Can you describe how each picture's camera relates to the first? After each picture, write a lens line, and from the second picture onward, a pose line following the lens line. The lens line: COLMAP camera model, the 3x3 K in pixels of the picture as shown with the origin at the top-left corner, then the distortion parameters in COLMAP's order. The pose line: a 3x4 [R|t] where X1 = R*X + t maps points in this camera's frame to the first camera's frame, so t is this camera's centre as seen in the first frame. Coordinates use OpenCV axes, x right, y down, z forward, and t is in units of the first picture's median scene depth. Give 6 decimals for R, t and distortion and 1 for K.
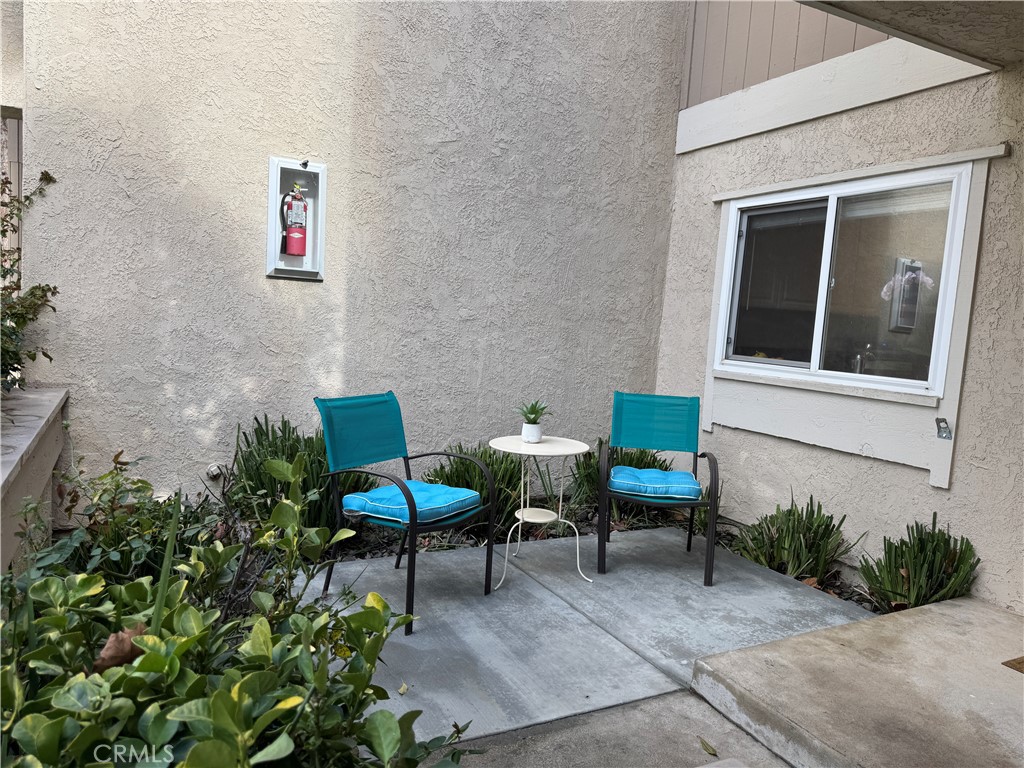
lens RADIAL K [[718.3, 0, 507.7], [0, 718.3, 392.7], [0, 0, 1]] dist [0.048637, -0.053949]
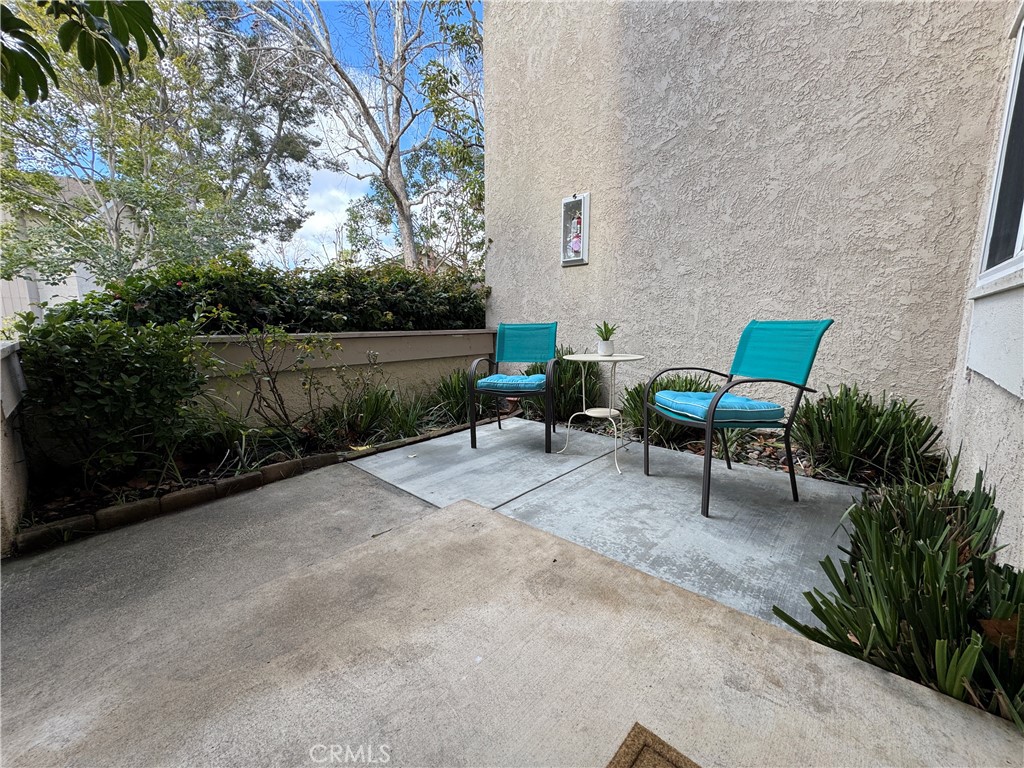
lens RADIAL K [[406.2, 0, 511.7], [0, 406.2, 385.3], [0, 0, 1]] dist [-0.003781, -0.000590]
pose [[0.342691, 0.080977, -0.935952, 0.581840], [-0.074384, 0.995489, 0.058893, 0.081915], [0.936499, 0.049437, 0.347168, 0.522879]]
